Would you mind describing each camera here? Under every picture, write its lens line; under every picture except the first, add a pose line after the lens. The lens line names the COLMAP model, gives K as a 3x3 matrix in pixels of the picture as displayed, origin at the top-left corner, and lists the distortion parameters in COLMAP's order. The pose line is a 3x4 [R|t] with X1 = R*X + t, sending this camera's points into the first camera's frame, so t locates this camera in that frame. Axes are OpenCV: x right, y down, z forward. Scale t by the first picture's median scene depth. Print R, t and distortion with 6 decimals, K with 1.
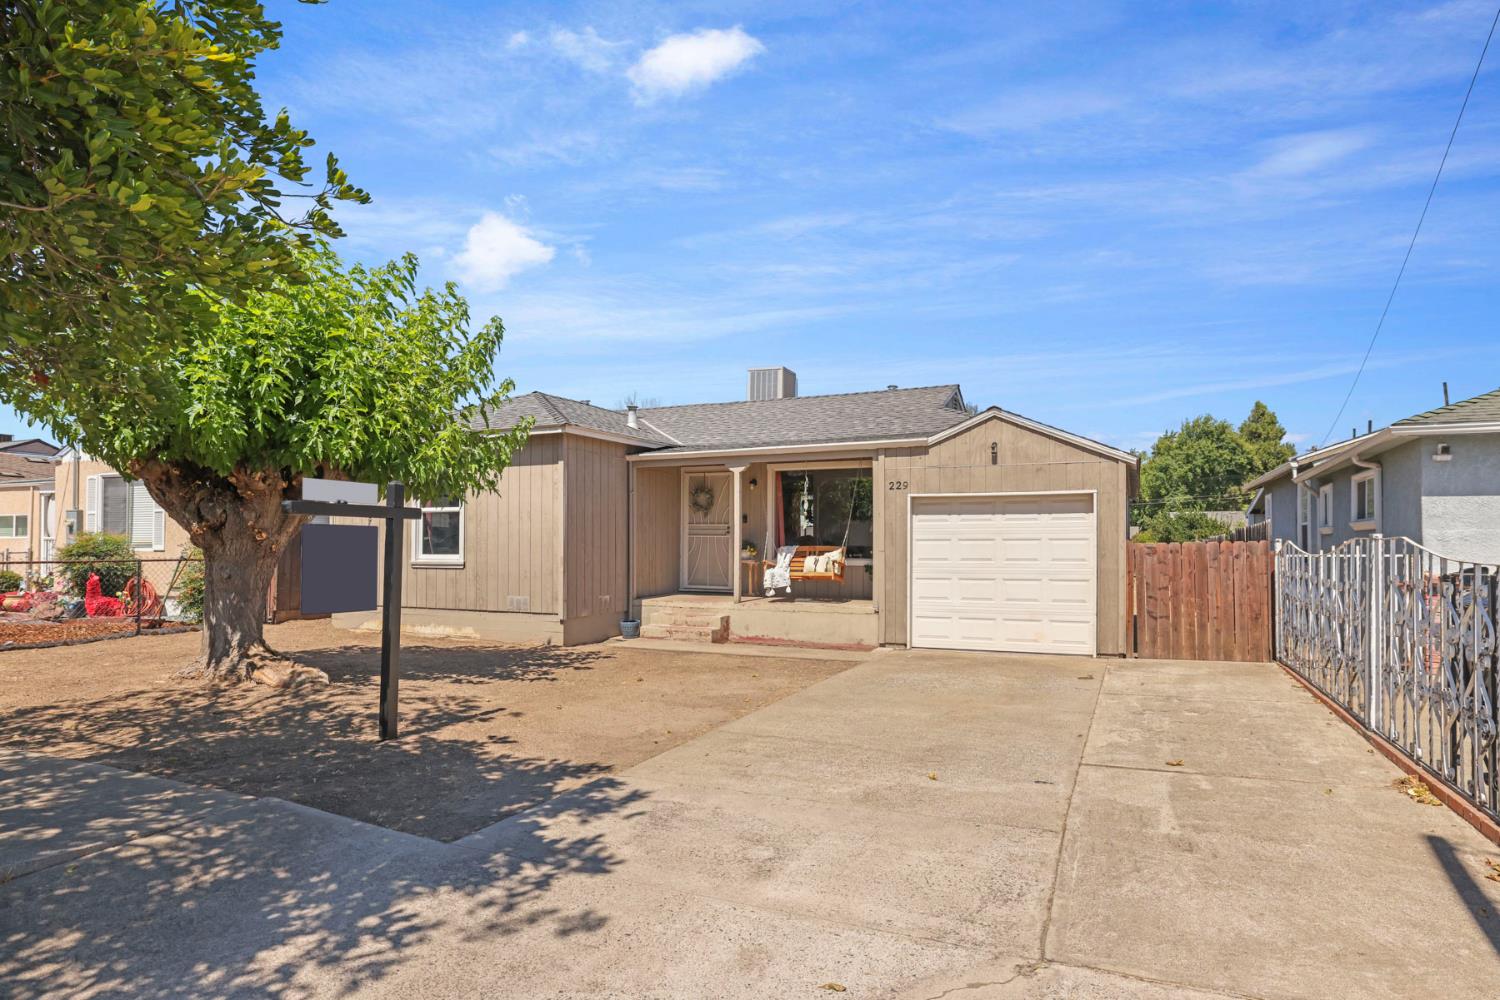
lens RADIAL K [[863.3, 0, 747.9], [0, 863.3, 529.0], [0, 0, 1]] dist [-0.011618, 0.001810]
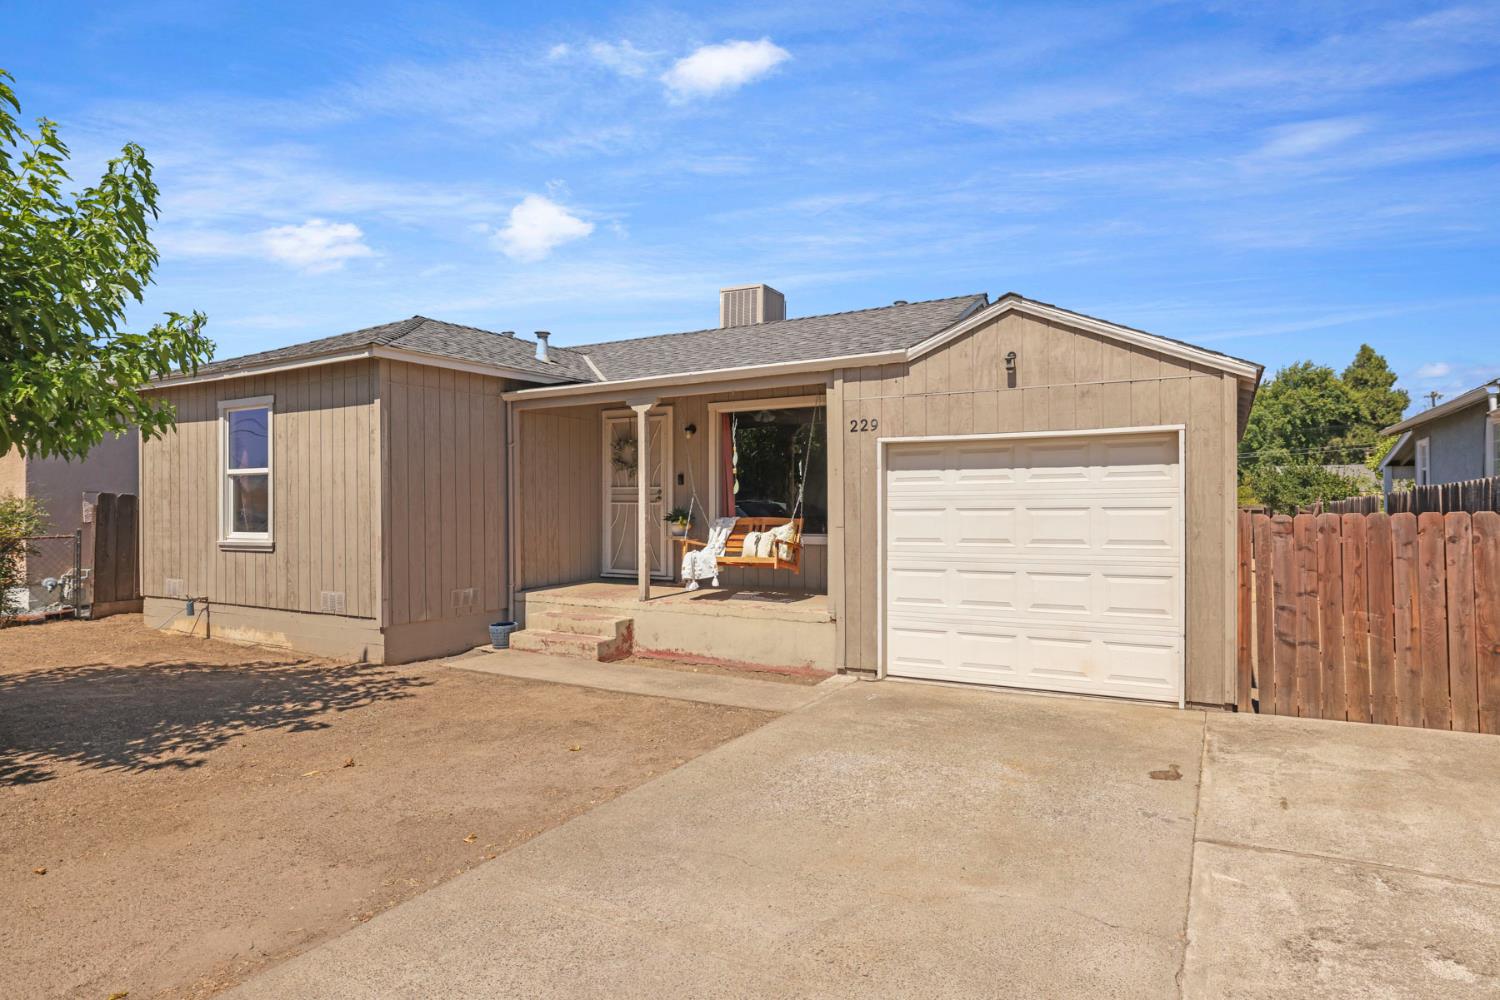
lens RADIAL K [[844.9, 0, 743.6], [0, 844.9, 498.4], [0, 0, 1]] dist [-0.008103, 0.003420]
pose [[0.995675, -0.008115, -0.092553, 0.138924], [0.009115, 0.999905, 0.010387, -0.003115], [0.092459, -0.011186, 0.995654, 0.350746]]
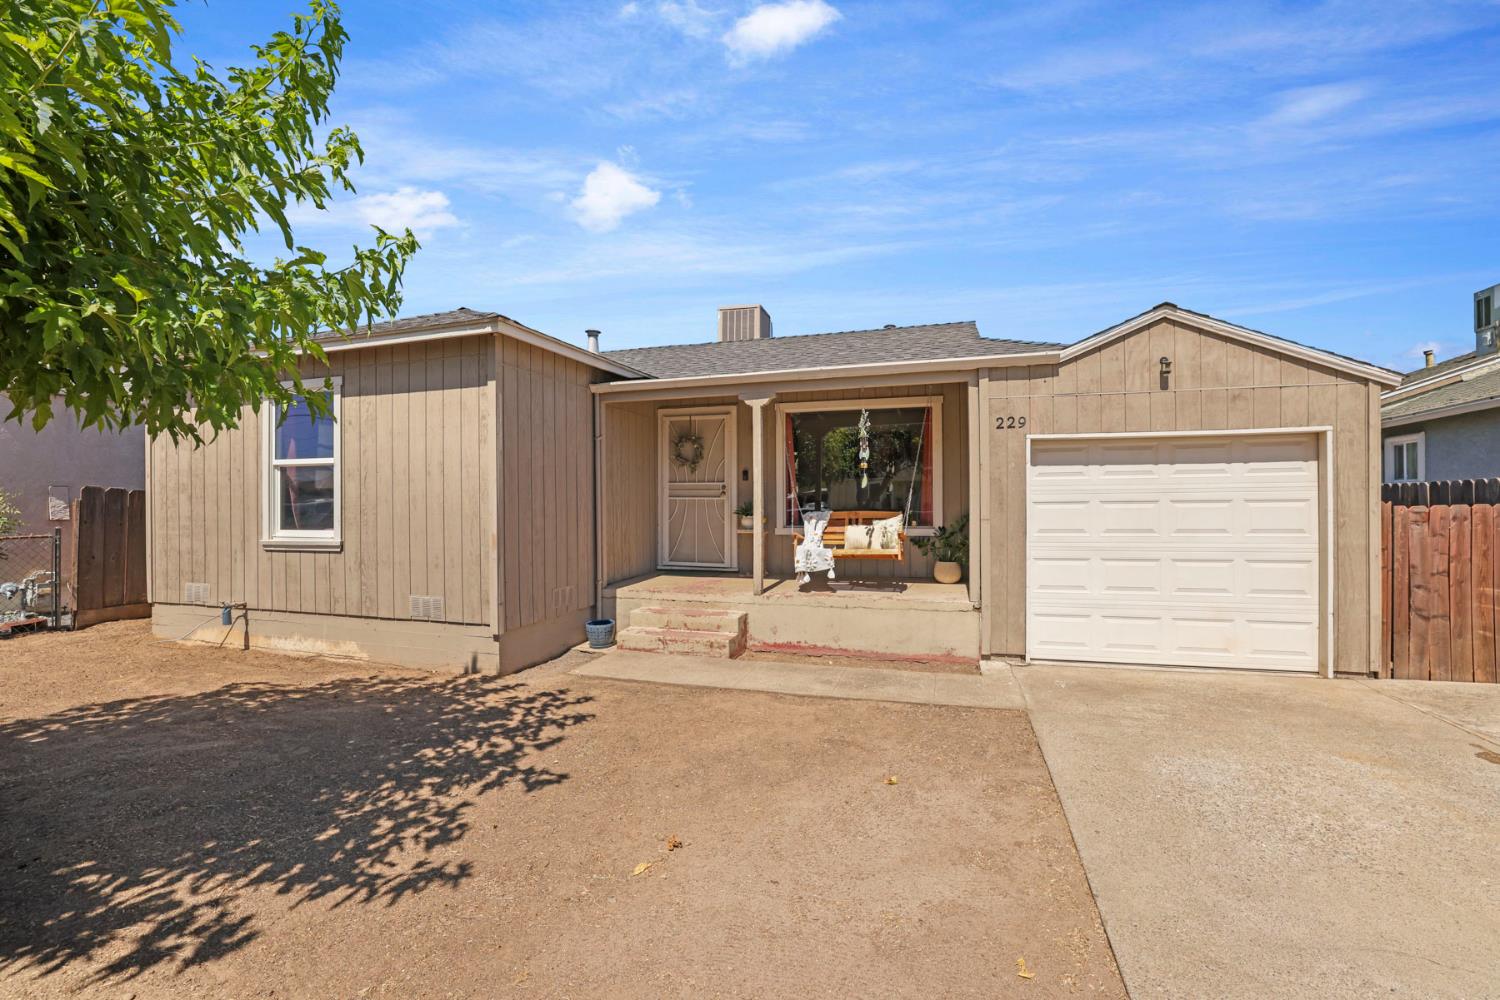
lens RADIAL K [[653.3, 0, 748.8], [0, 653.3, 499.7], [0, 0, 1]] dist [-0.050356, 0.019716]
pose [[0.990373, -0.008167, 0.138187, -0.097650], [0.005999, 0.999852, 0.016100, 0.000758], [-0.138298, -0.015116, 0.990275, 0.508890]]
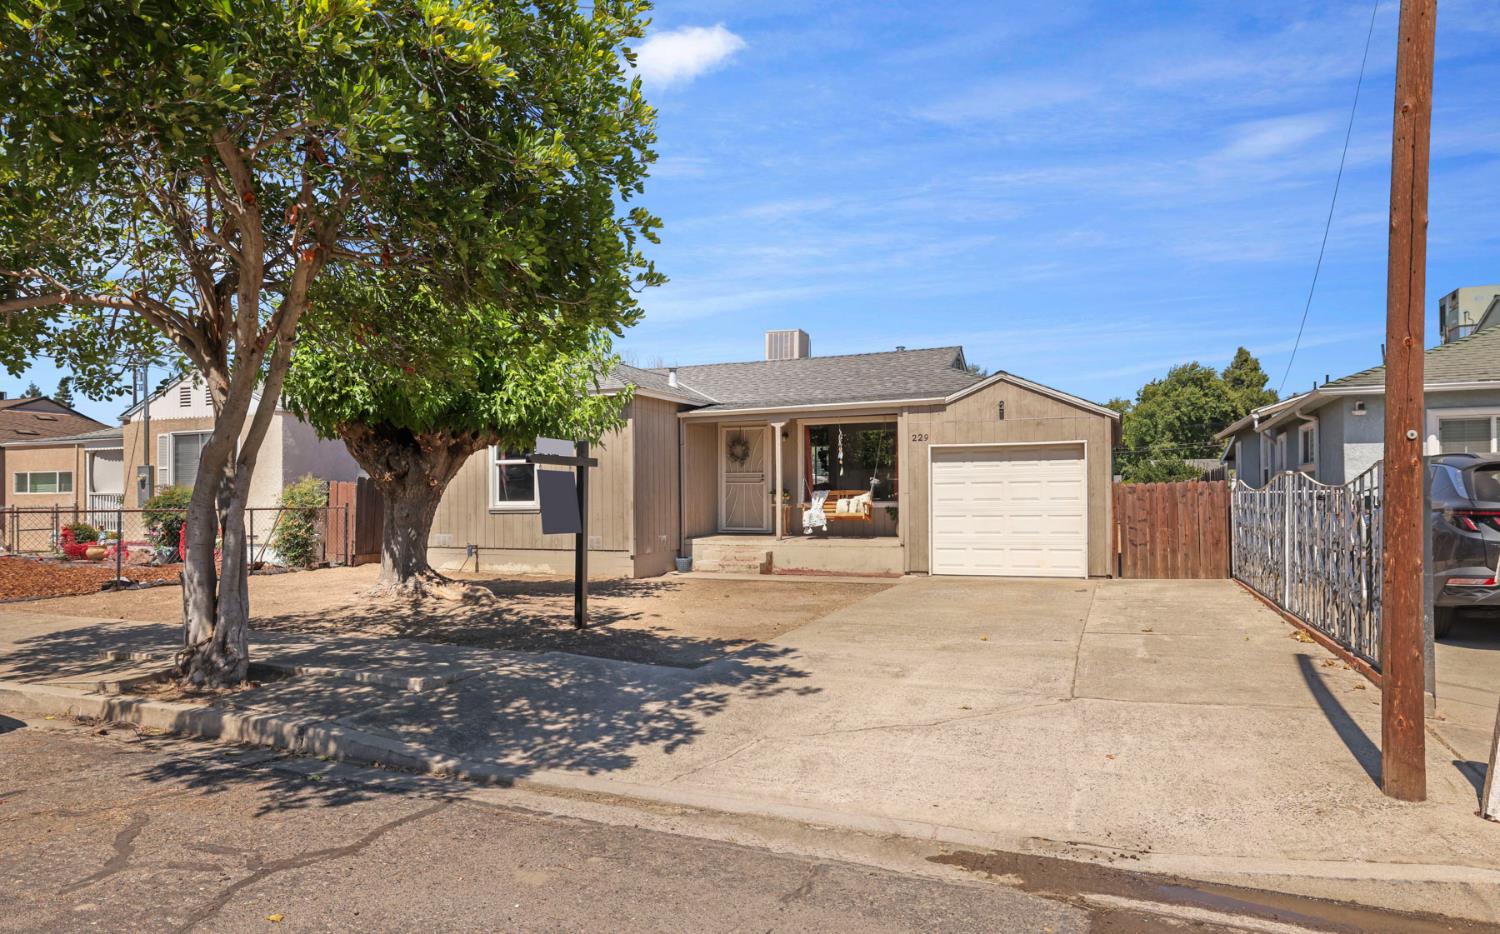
lens RADIAL K [[918.2, 0, 743.6], [0, 918.2, 483.4], [0, 0, 1]] dist [-0.003415, -0.001159]
pose [[0.999368, -0.009387, 0.034274, -0.107206], [0.009349, 0.999956, 0.001247, 0.008033], [-0.034284, -0.000926, 0.999412, -0.238632]]
